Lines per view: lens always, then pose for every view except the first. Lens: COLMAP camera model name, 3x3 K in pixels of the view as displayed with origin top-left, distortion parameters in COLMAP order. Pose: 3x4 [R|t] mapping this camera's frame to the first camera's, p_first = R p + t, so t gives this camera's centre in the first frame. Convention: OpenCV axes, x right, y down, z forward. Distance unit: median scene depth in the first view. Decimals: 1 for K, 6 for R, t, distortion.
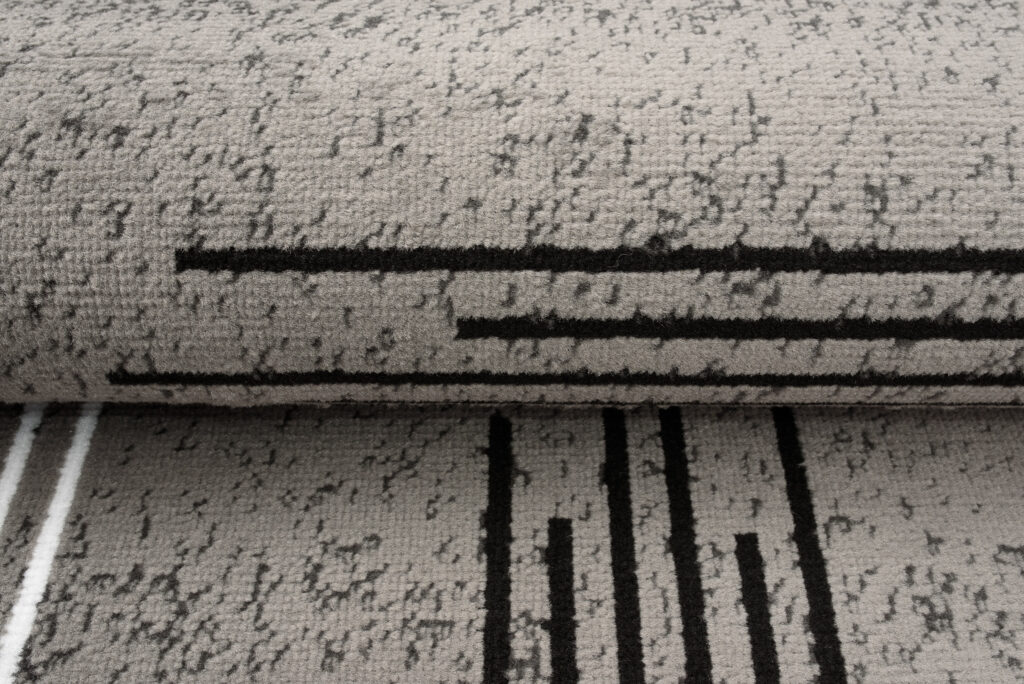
lens RADIAL K [[1026.6, 0, 562.5], [0, 1026.6, 386.3], [0, 0, 1]] dist [-0.050963, 0.000000]
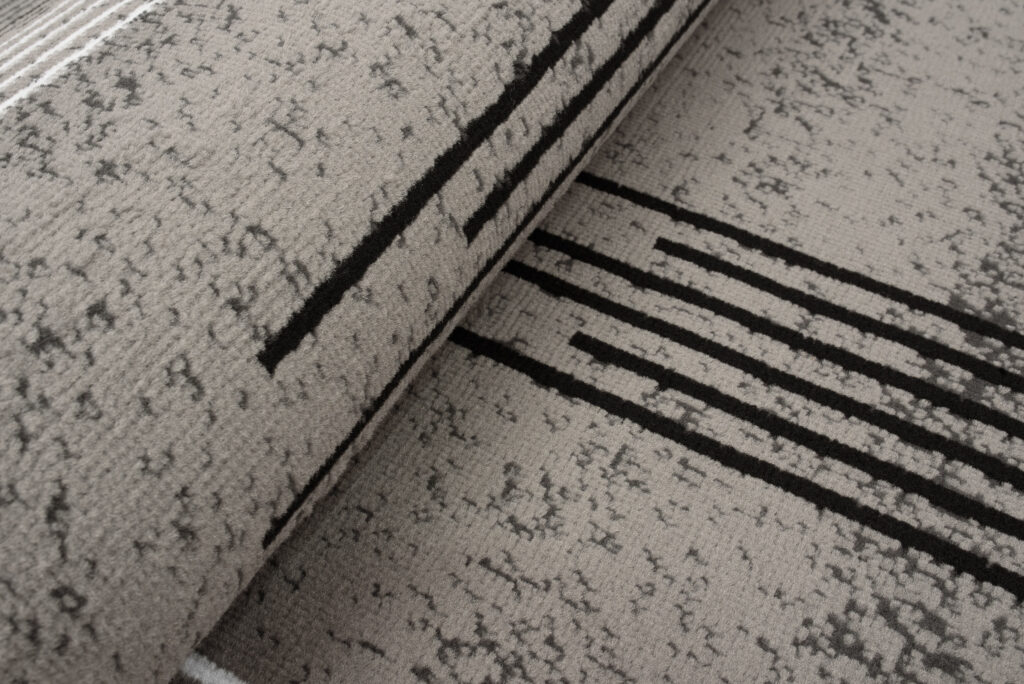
lens RADIAL K [[1026.6, 0, 516.8], [0, 1026.6, 340.5], [0, 0, 1]] dist [-0.050963, 0.000000]
pose [[0.502696, -0.672253, 0.543481, -0.699442], [0.675330, 0.697865, 0.238566, -0.191961], [-0.539653, 0.247103, 0.804807, 0.149441]]
